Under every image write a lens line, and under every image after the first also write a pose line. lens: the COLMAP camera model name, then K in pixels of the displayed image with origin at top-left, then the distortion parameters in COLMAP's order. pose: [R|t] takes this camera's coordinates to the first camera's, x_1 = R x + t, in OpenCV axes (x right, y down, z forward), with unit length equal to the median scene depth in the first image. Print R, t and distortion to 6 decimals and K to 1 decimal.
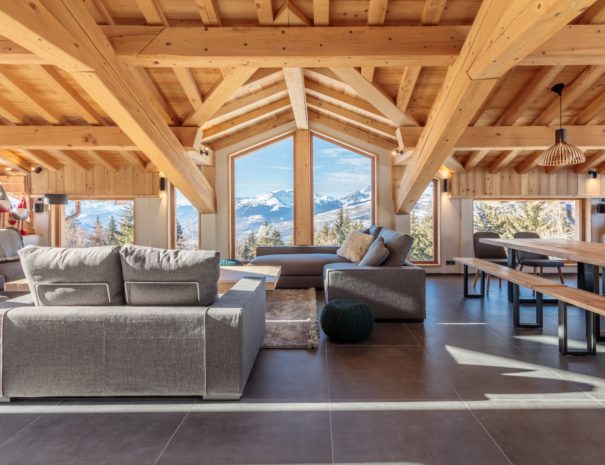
lens RADIAL K [[325.6, 0, 319.4], [0, 325.6, 211.4], [0, 0, 1]] dist [0.001796, 0.000353]
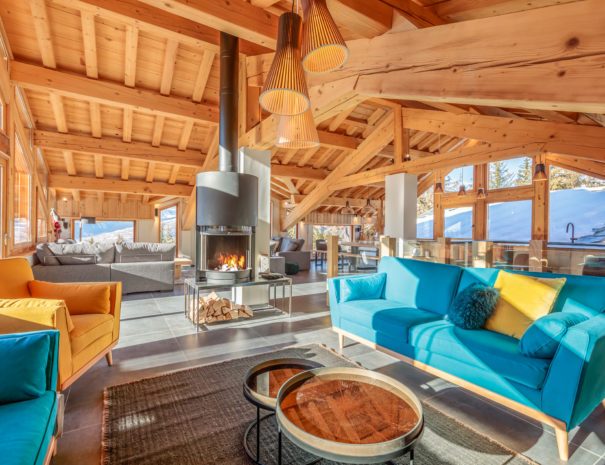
lens RADIAL K [[314.2, 0, 308.6], [0, 314.2, 234.9], [0, 0, 1]] dist [0.002202, 0.001091]
pose [[0.849769, 0.001513, 0.527154, -0.668769], [-0.006072, 0.999958, 0.006919, 0.015463], [-0.527121, -0.009080, 0.849742, -0.777259]]
